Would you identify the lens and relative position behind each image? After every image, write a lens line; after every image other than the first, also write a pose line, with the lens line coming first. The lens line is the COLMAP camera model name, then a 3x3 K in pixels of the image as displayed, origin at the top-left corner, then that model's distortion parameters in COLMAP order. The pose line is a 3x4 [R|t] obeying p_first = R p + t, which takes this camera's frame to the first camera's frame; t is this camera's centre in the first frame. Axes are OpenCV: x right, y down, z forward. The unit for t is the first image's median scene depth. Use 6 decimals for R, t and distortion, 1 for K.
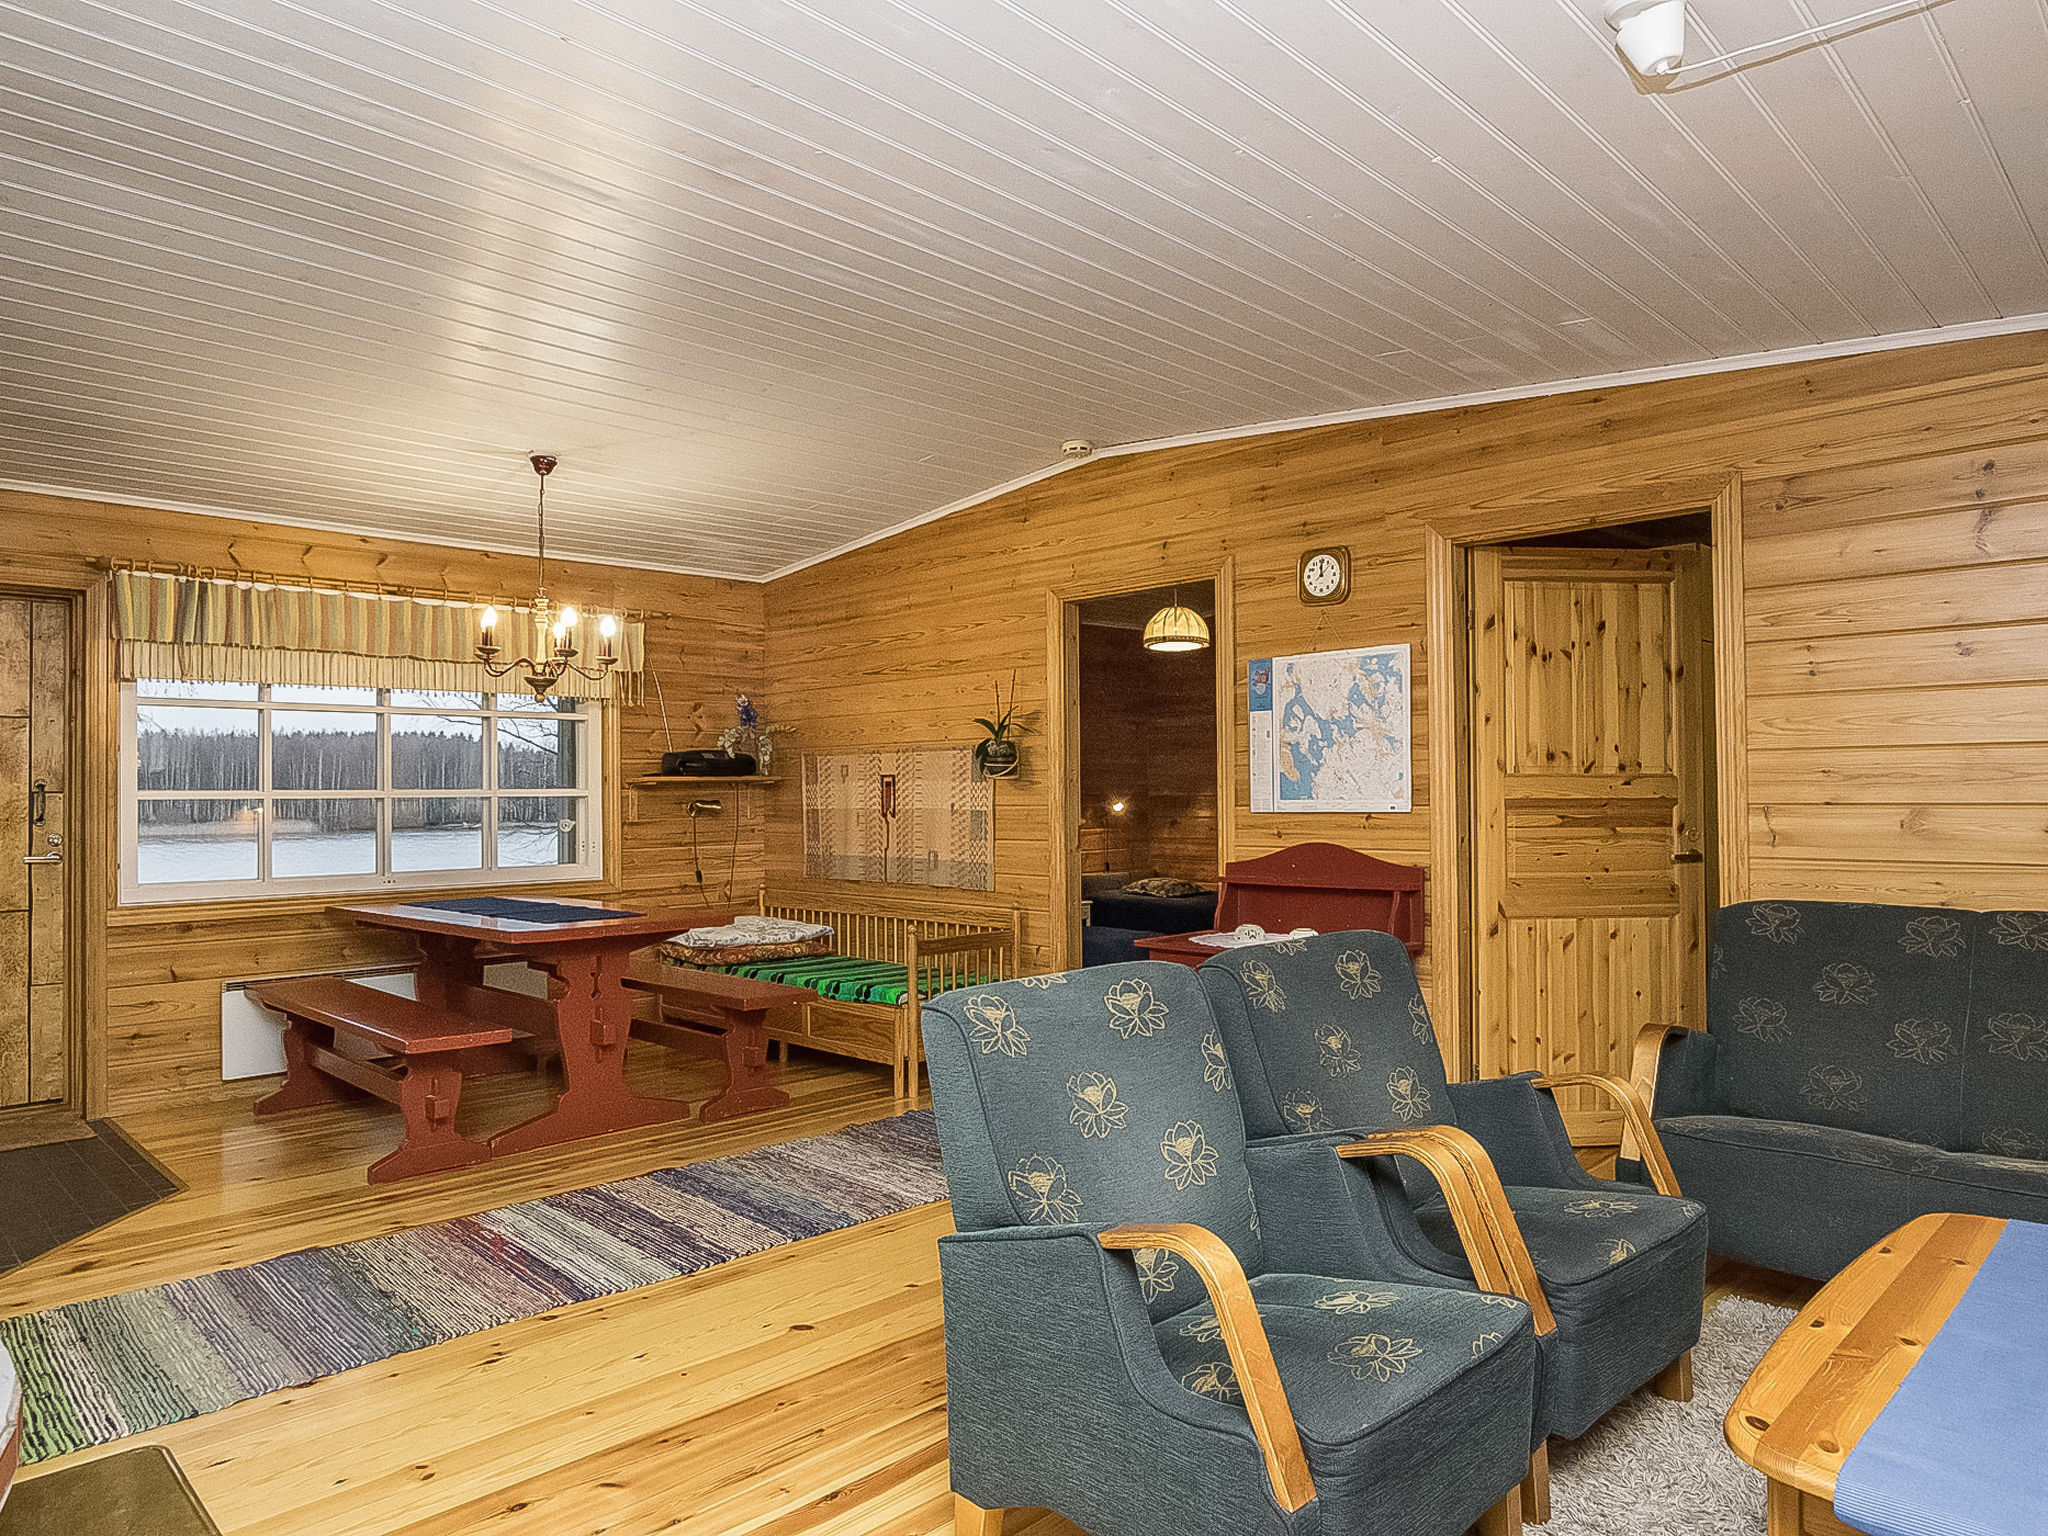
lens RADIAL K [[1269.7, 0, 1027.3], [0, 1269.7, 768.3], [0, 0, 1]] dist [-0.028825, 0.000327]
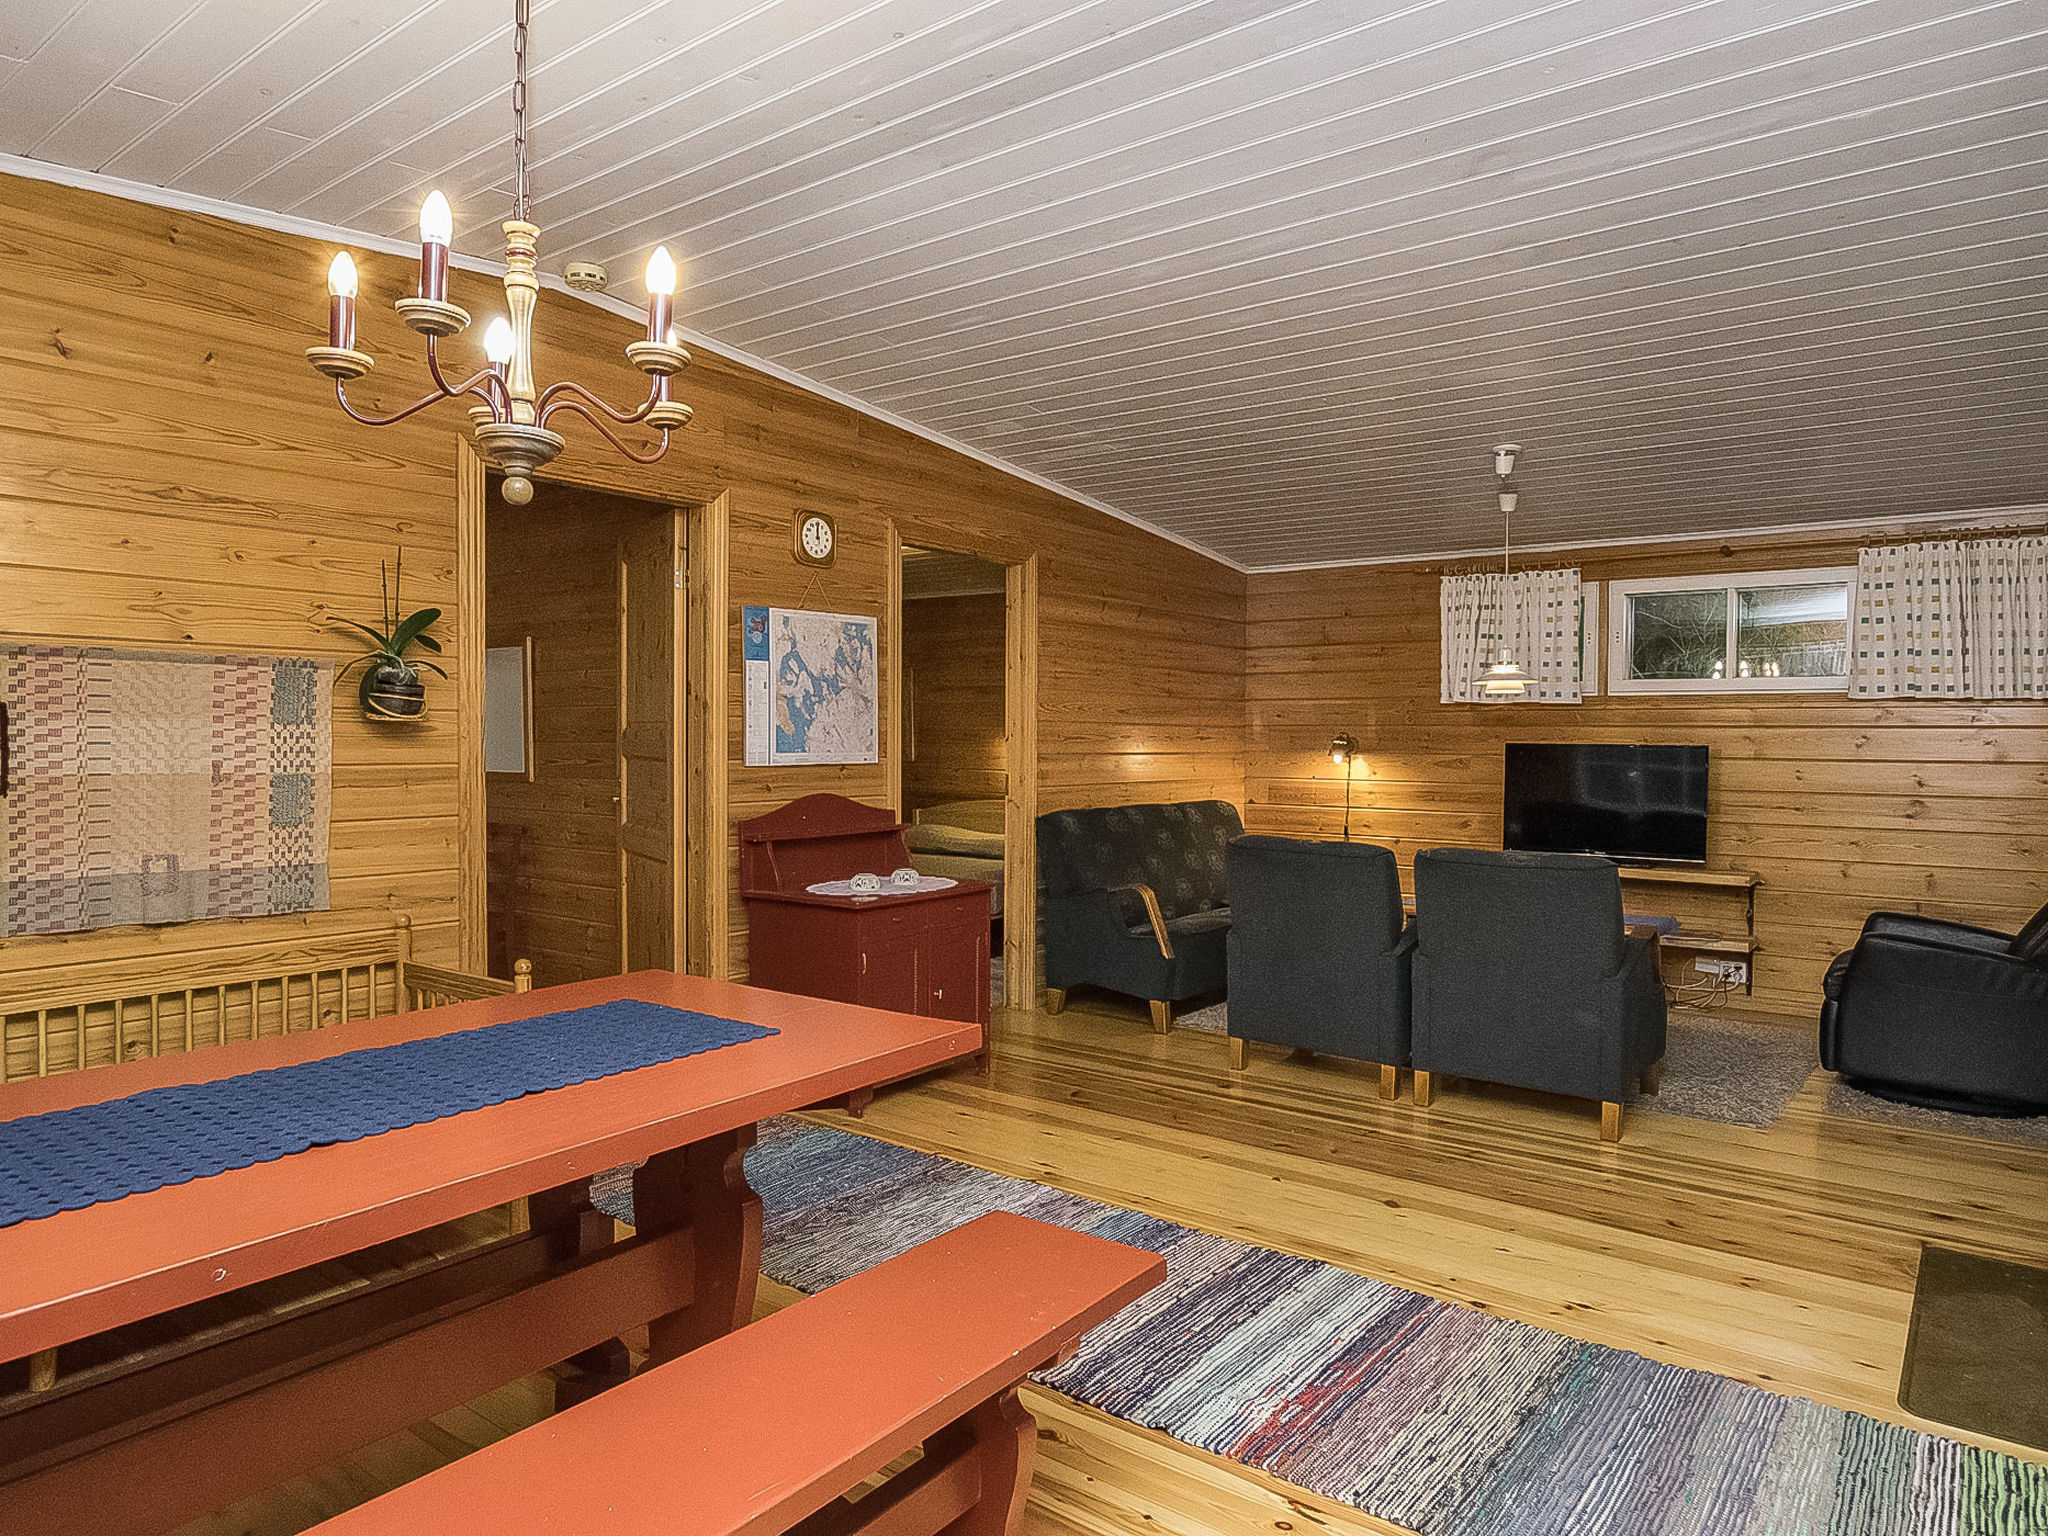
lens RADIAL K [[1269.7, 0, 1027.3], [0, 1269.7, 768.3], [0, 0, 1]] dist [-0.028825, 0.000327]
pose [[-0.126530, -0.017705, 0.991805, -0.851022], [-0.025722, 0.999563, 0.014562, 0.018378], [-0.991629, -0.023669, -0.126930, 0.981862]]
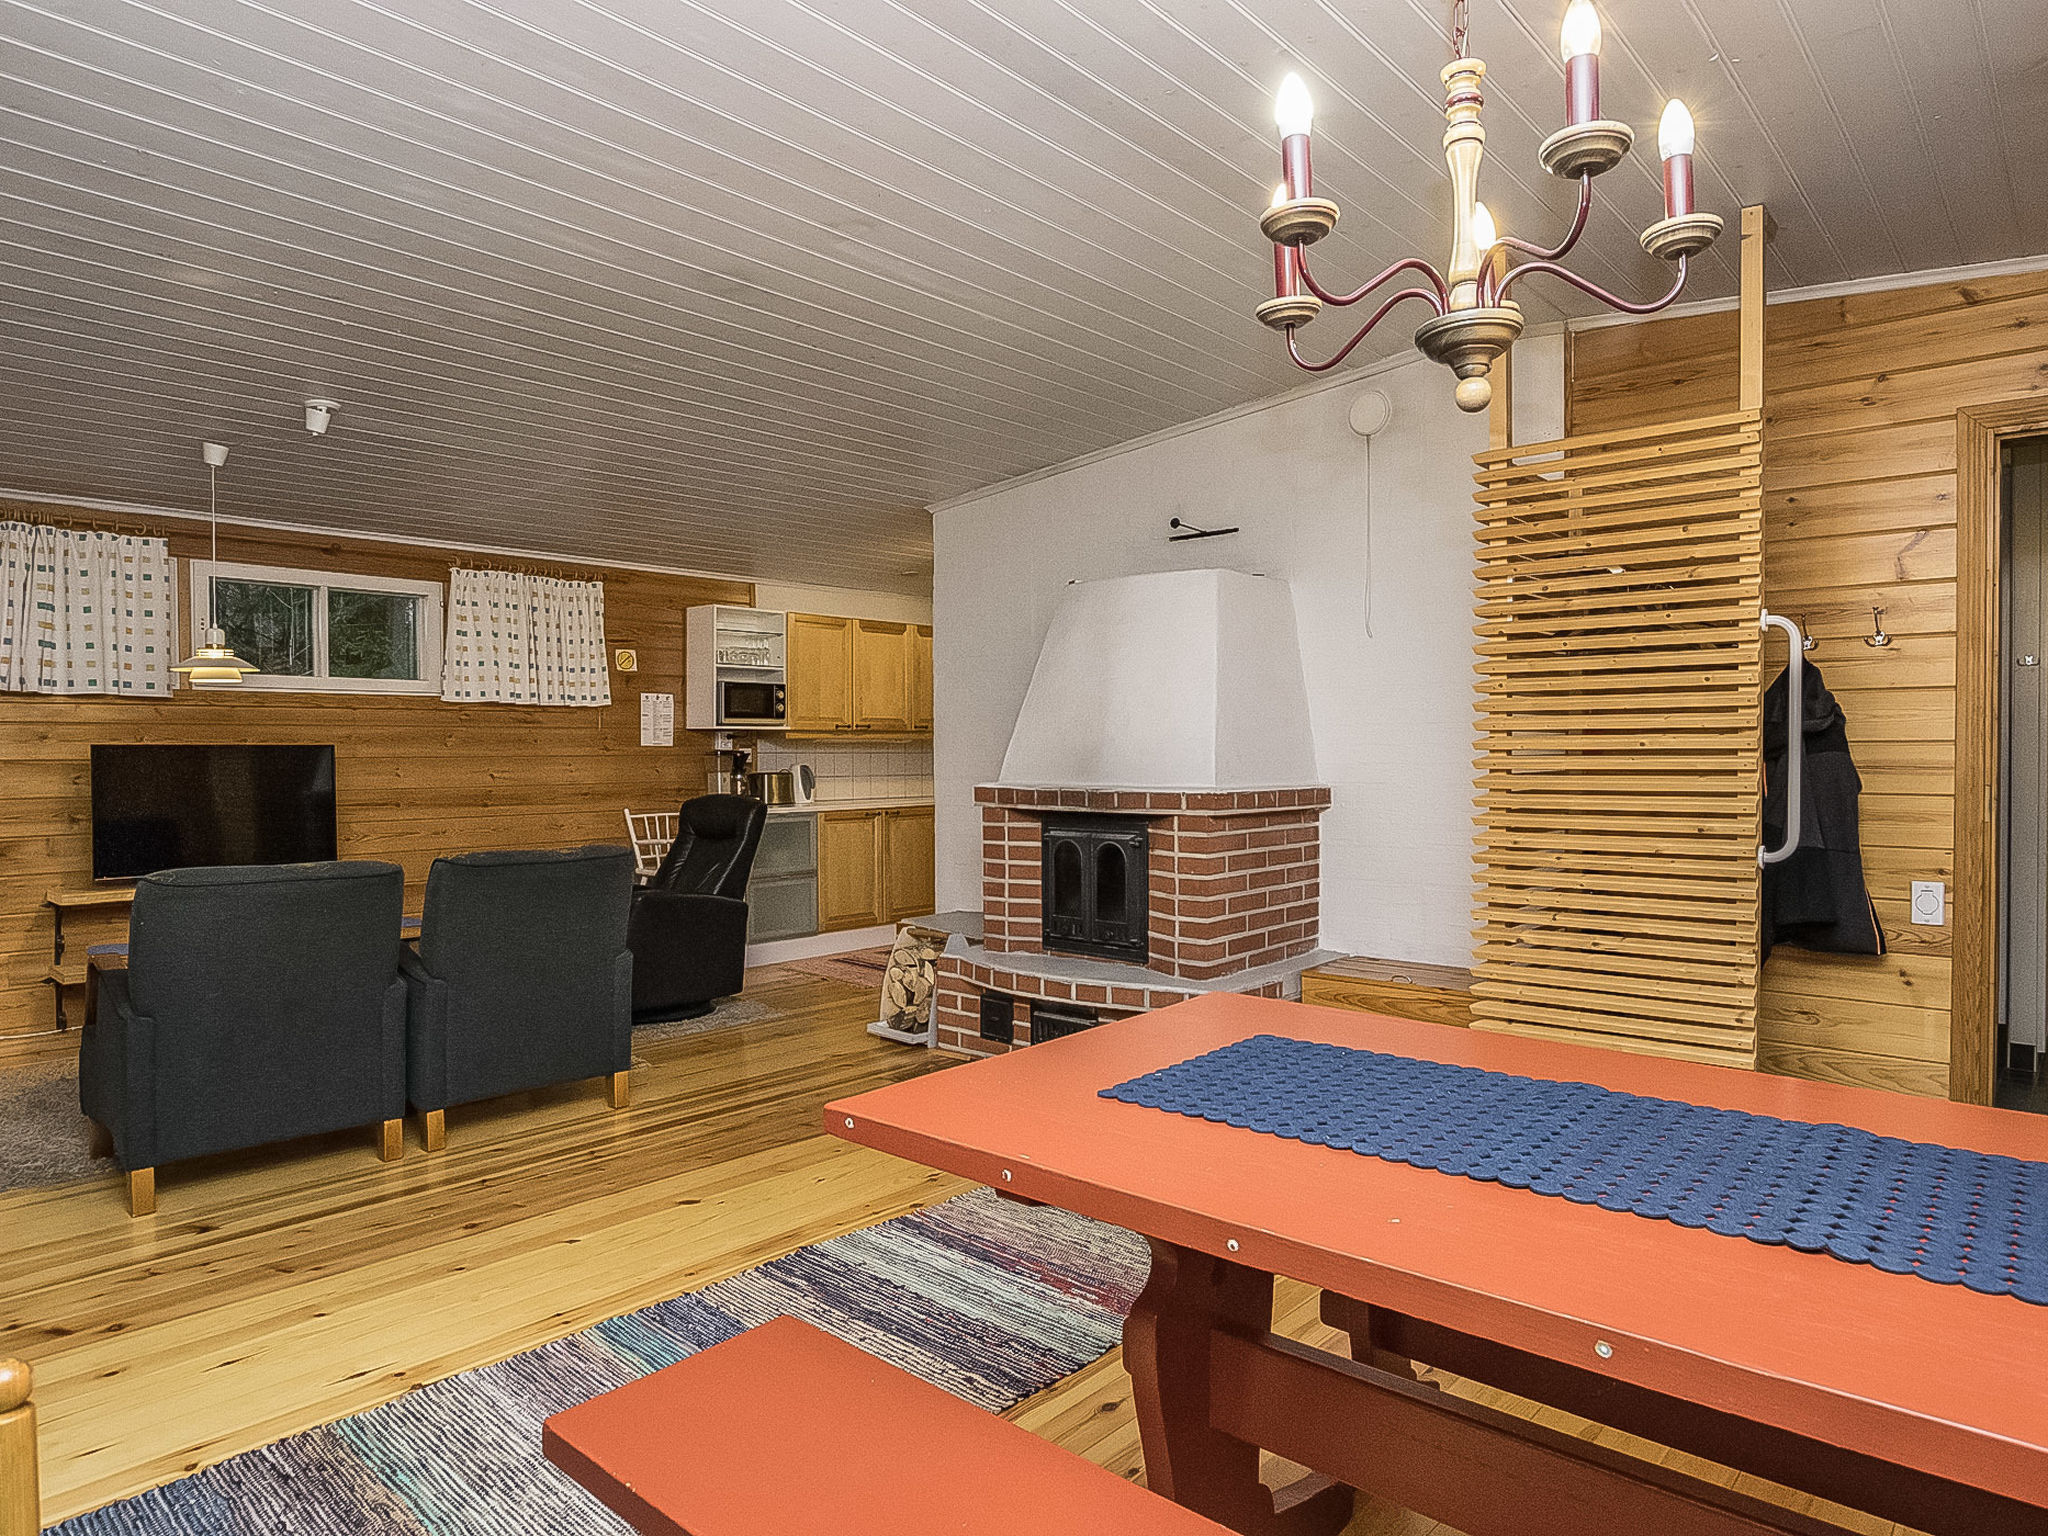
lens RADIAL K [[1238.5, 0, 1042.8], [0, 1238.5, 772.5], [0, 0, 1]] dist [-0.018232, 0.000315]
pose [[-0.998097, 0.014088, -0.060026, -0.288781], [0.014253, 0.999896, -0.002318, 0.036649], [0.059987, -0.003169, -0.998194, 1.411733]]
